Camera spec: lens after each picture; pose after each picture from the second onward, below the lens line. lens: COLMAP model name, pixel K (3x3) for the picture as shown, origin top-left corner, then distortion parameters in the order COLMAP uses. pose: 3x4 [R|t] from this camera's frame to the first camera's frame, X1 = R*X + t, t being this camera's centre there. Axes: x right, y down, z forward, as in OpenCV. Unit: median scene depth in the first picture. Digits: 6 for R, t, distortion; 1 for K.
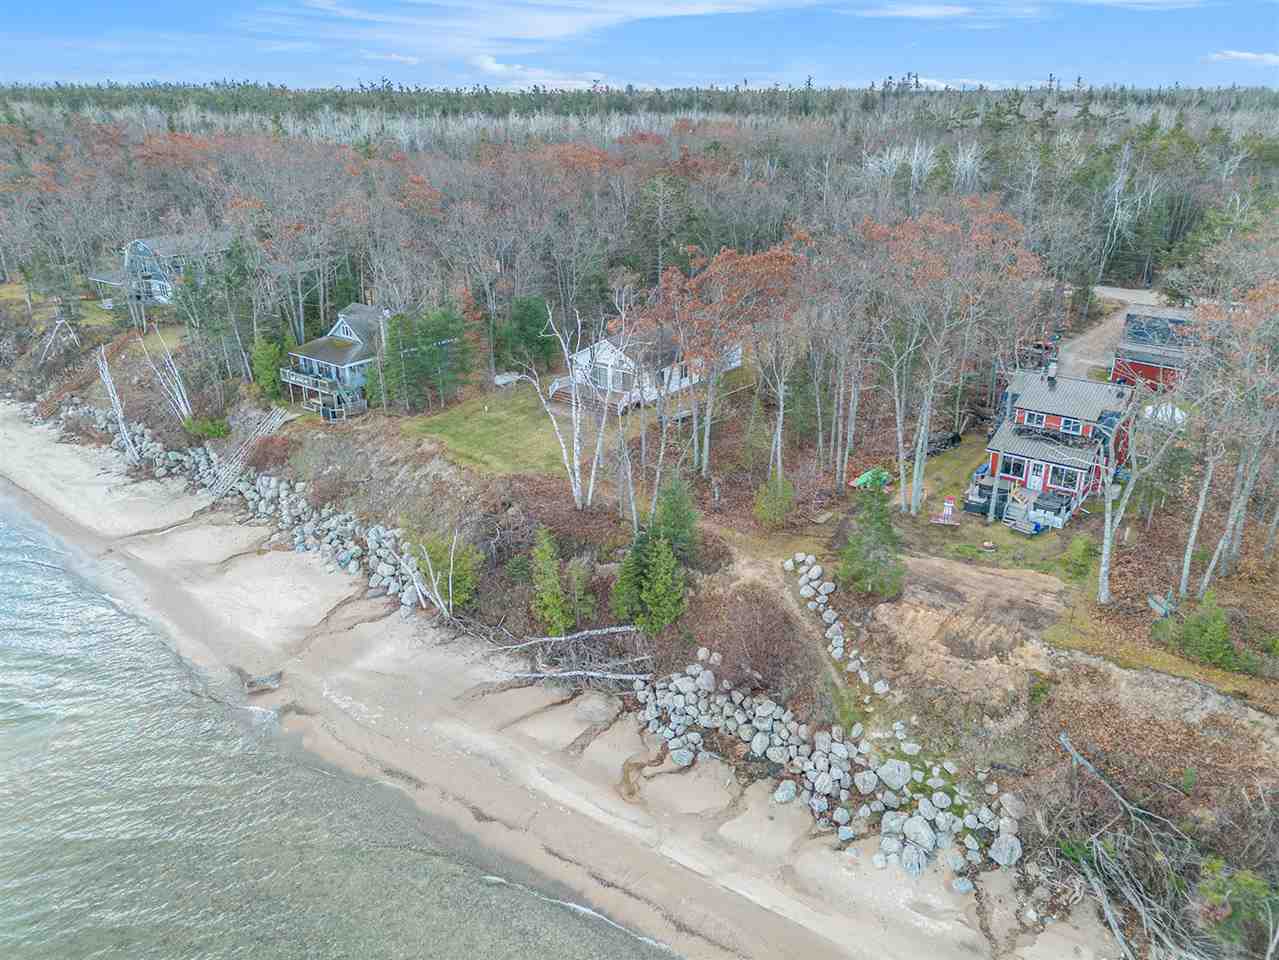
lens RADIAL K [[927.7, 0, 639.5], [0, 927.7, 480.0], [0, 0, 1]] dist [0.094704, -0.060651]
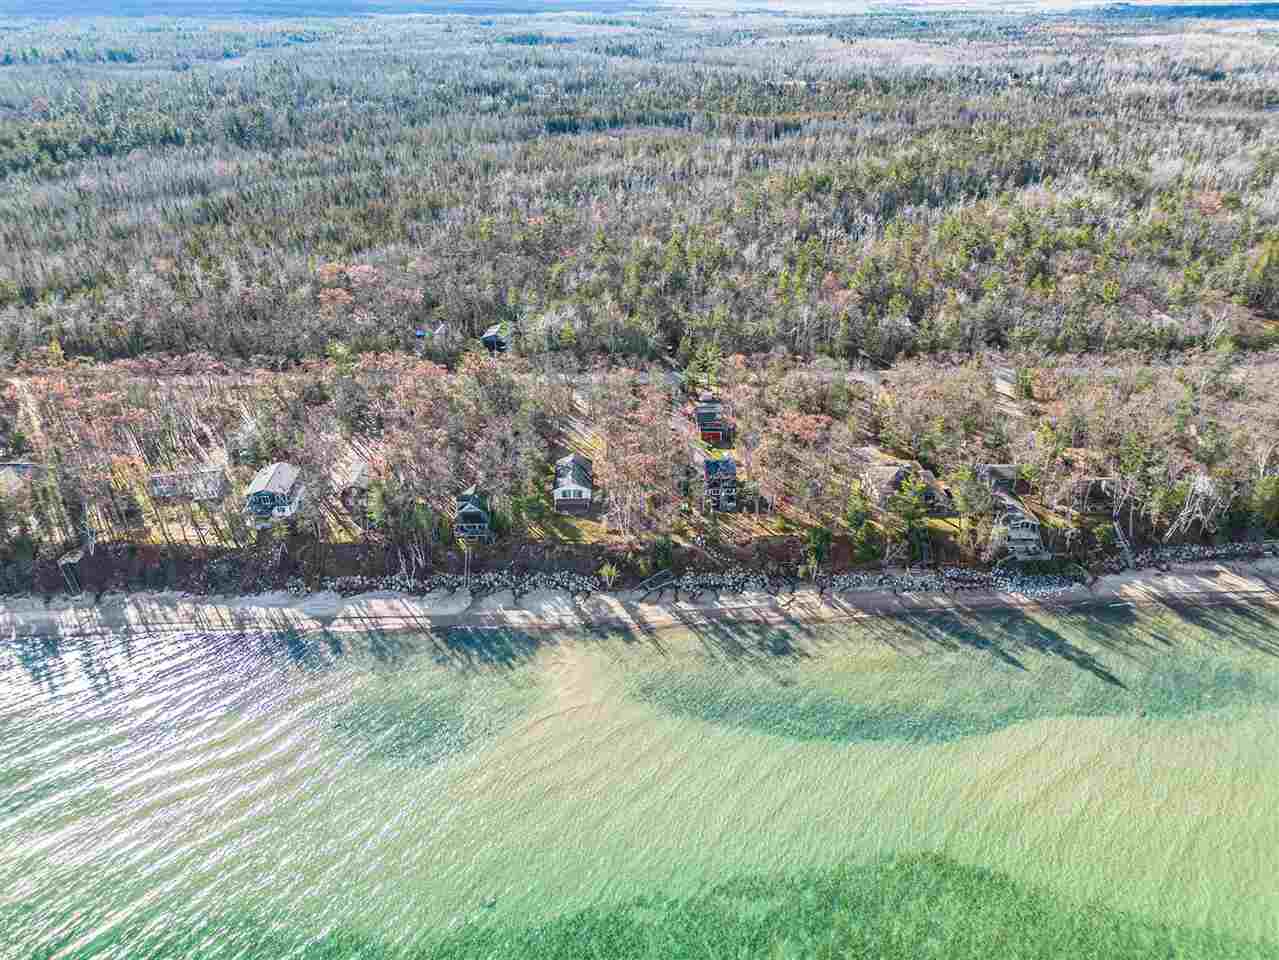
lens RADIAL K [[898.4, 0, 639.5], [0, 898.4, 480.0], [0, 0, 1]] dist [0.164314, -0.150921]
pose [[0.780005, -0.303921, 0.547014, -2.252123], [0.251208, 0.952689, 0.171109, -0.956520], [-0.573137, 0.003948, 0.819450, -2.199393]]
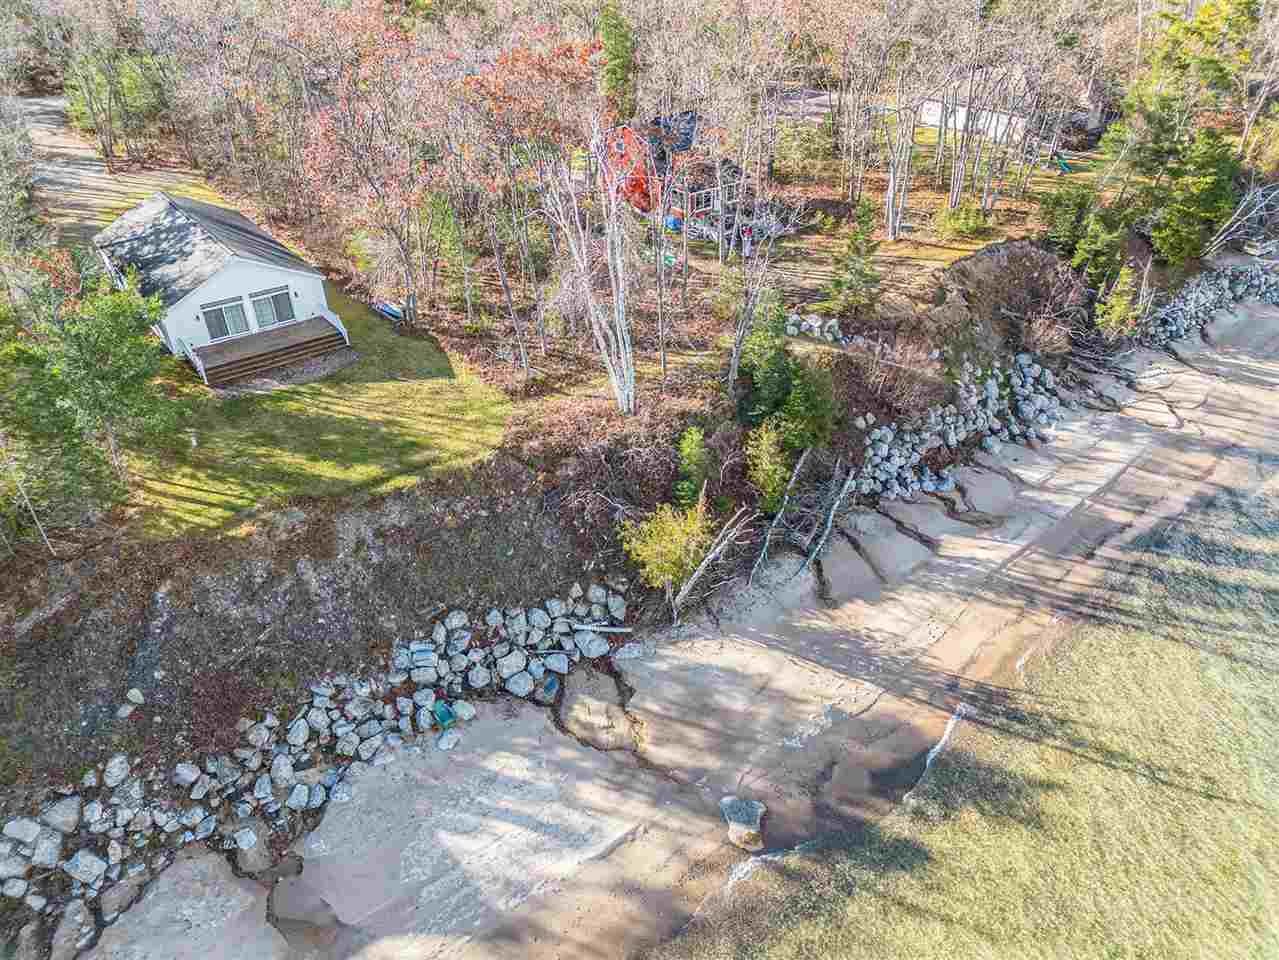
lens RADIAL K [[889.4, 0, 639.5], [0, 889.4, 480.0], [0, 0, 1]] dist [0.079371, -0.066866]
pose [[0.249412, -0.541107, 0.803117, -0.920004], [0.385965, 0.816154, 0.430028, -0.319813], [-0.888158, 0.202721, 0.412407, 0.893764]]
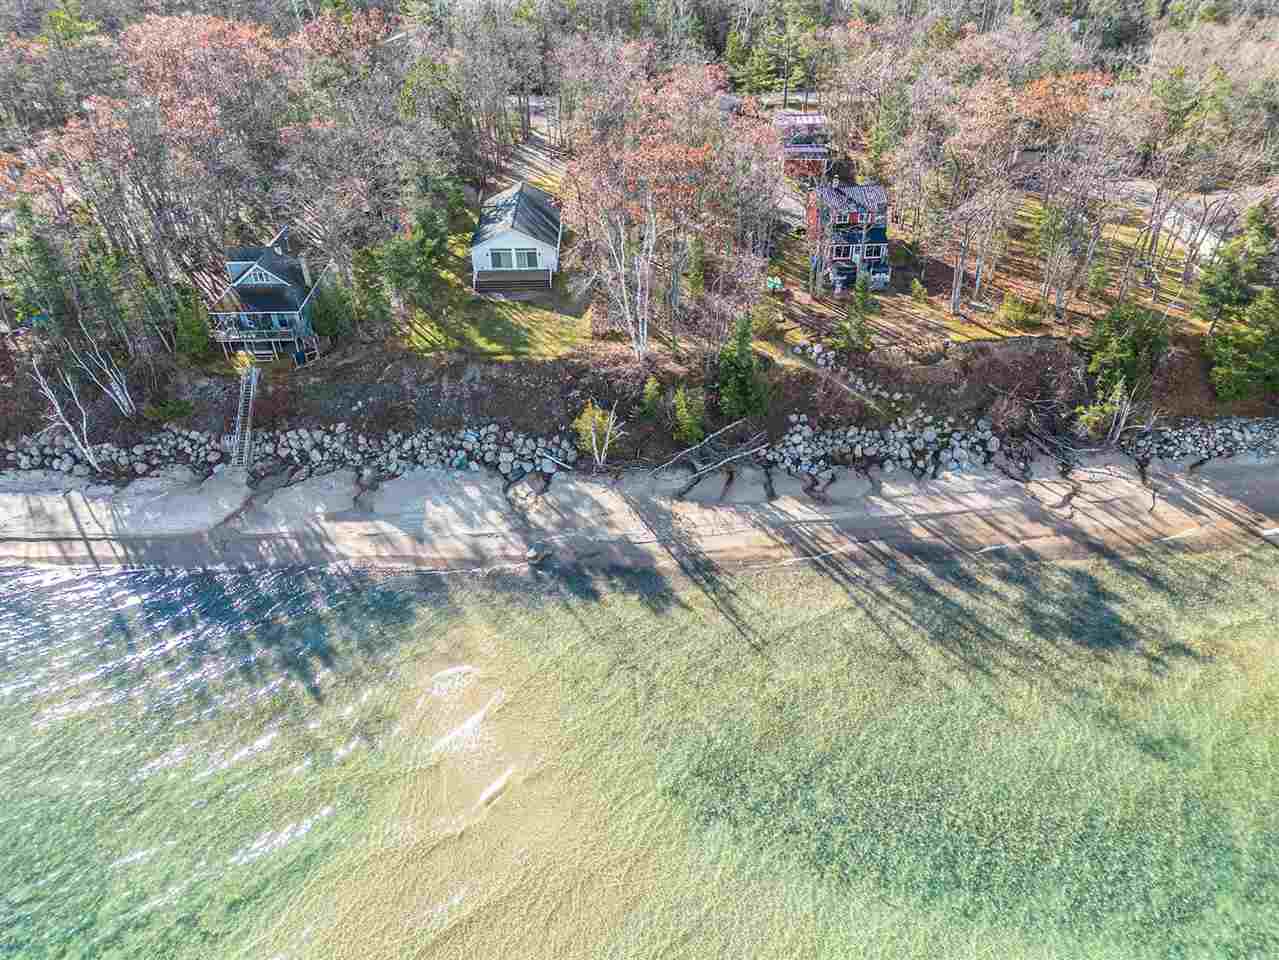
lens RADIAL K [[927.7, 0, 639.5], [0, 927.7, 480.0], [0, 0, 1]] dist [0.094704, -0.060651]
pose [[0.777332, -0.361079, 0.515148, -1.077408], [0.254564, 0.929380, 0.267301, -0.223386], [-0.575285, -0.076644, 0.814354, -0.156610]]
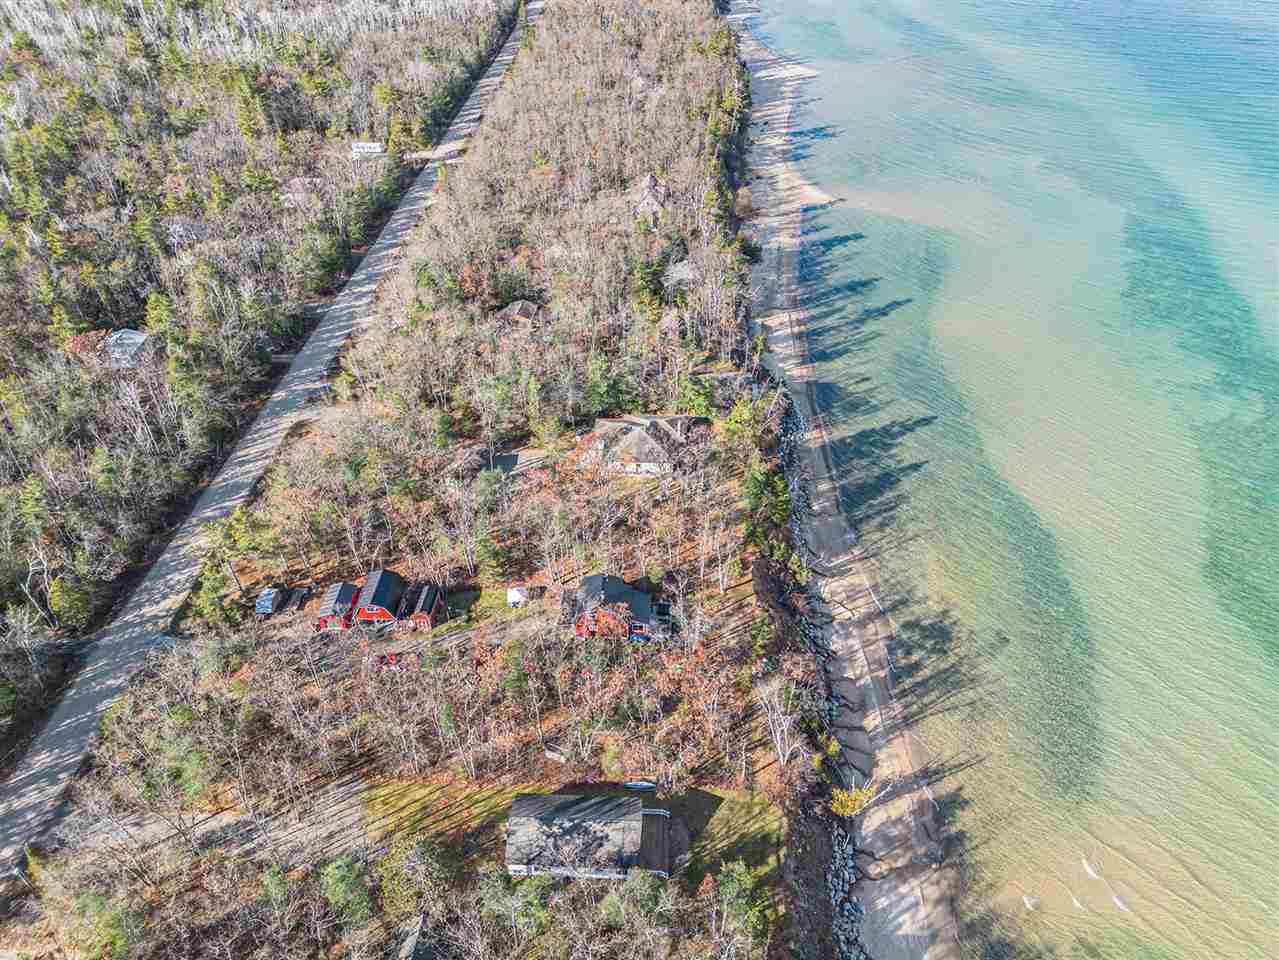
lens RADIAL K [[927.7, 0, 639.5], [0, 927.7, 480.0], [0, 0, 1]] dist [0.094704, -0.060651]
pose [[-0.579402, -0.512832, 0.633480, -1.092133], [0.315130, 0.575834, 0.754393, -2.504214], [-0.751656, 0.636725, -0.172031, 1.550892]]
